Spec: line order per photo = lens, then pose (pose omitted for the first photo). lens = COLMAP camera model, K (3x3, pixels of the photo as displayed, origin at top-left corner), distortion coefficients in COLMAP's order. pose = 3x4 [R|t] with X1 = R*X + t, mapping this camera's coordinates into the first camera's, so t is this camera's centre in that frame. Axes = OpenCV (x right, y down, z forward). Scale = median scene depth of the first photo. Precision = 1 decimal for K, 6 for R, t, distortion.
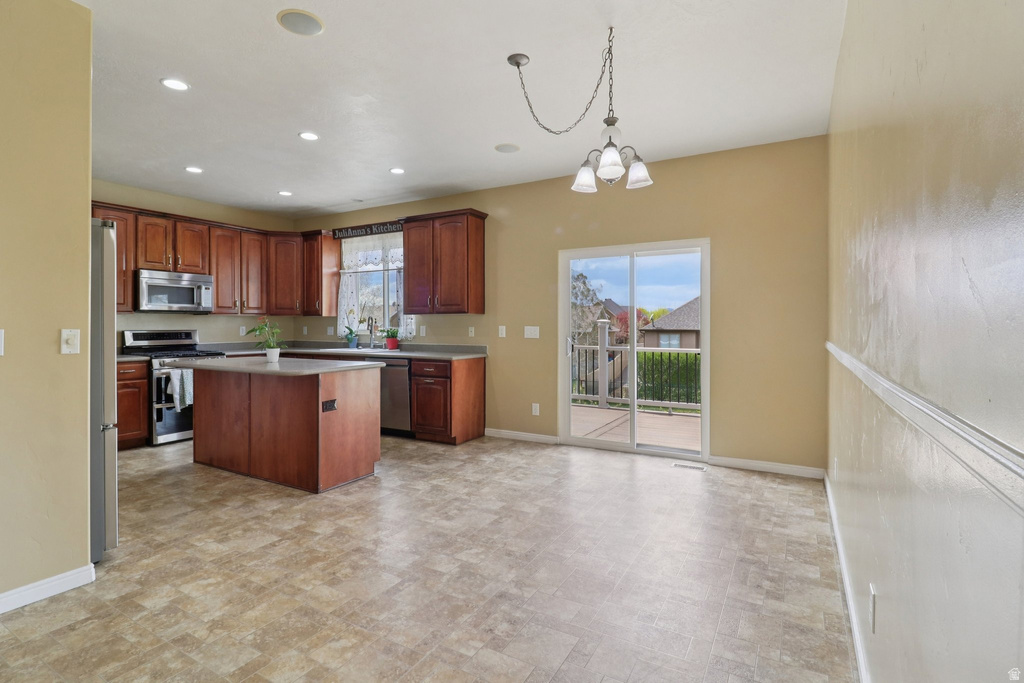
lens RADIAL K [[493.3, 0, 512.2], [0, 493.3, 326.9], [0, 0, 1]] dist [-0.012176, -0.000206]
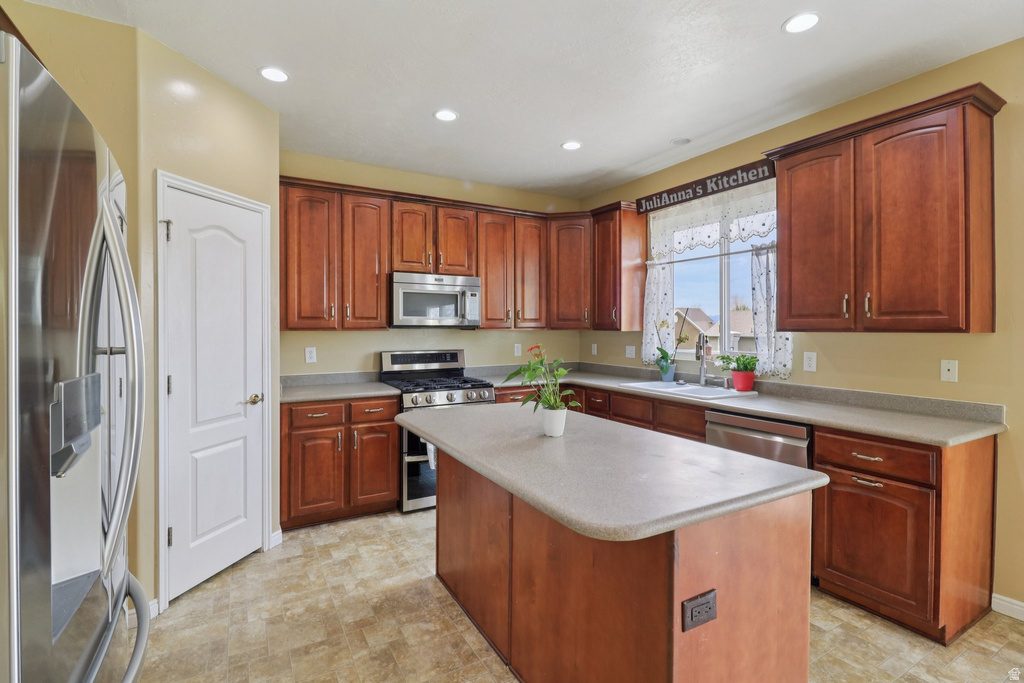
lens RADIAL K [[487.2, 0, 512.2], [0, 487.2, 328.0], [0, 0, 1]] dist [0.000733, -0.000297]
pose [[0.859106, 0.001173, -0.511796, -0.191551], [-0.003412, 0.999988, -0.003436, -0.025509], [0.511786, 0.004698, 0.859100, 0.391456]]
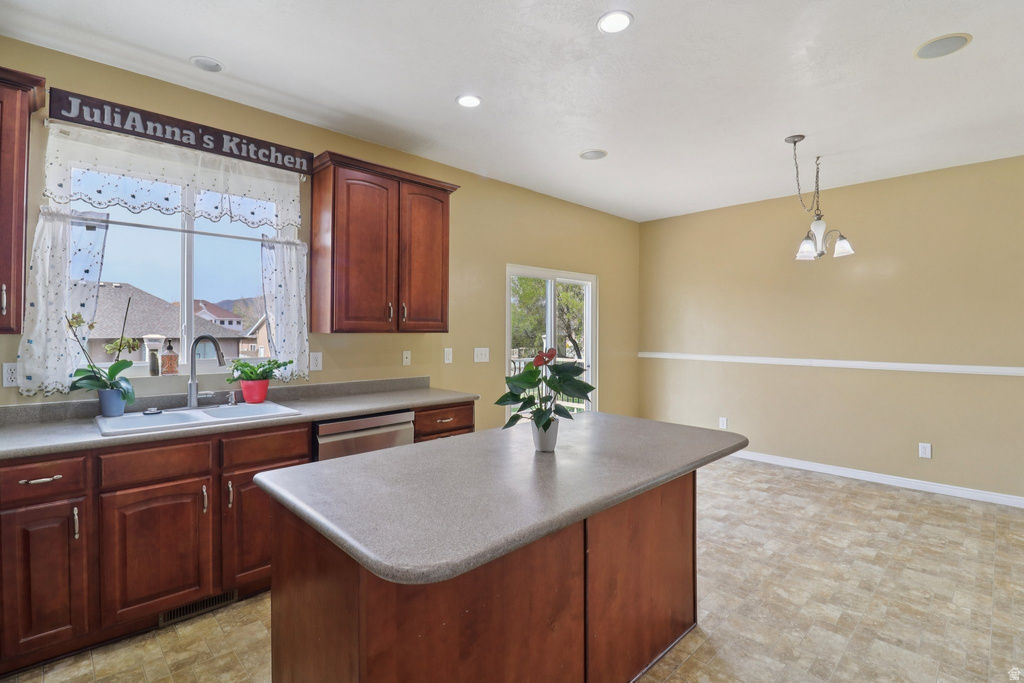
lens RADIAL K [[478.0, 0, 507.4], [0, 478.0, 332.4], [0, 0, 1]] dist [-0.001762, -0.010535]
pose [[0.285759, -0.002651, 0.958298, -0.652519], [-0.000565, 0.999996, 0.002935, -0.026782], [-0.958301, -0.001380, 0.285756, 0.651017]]
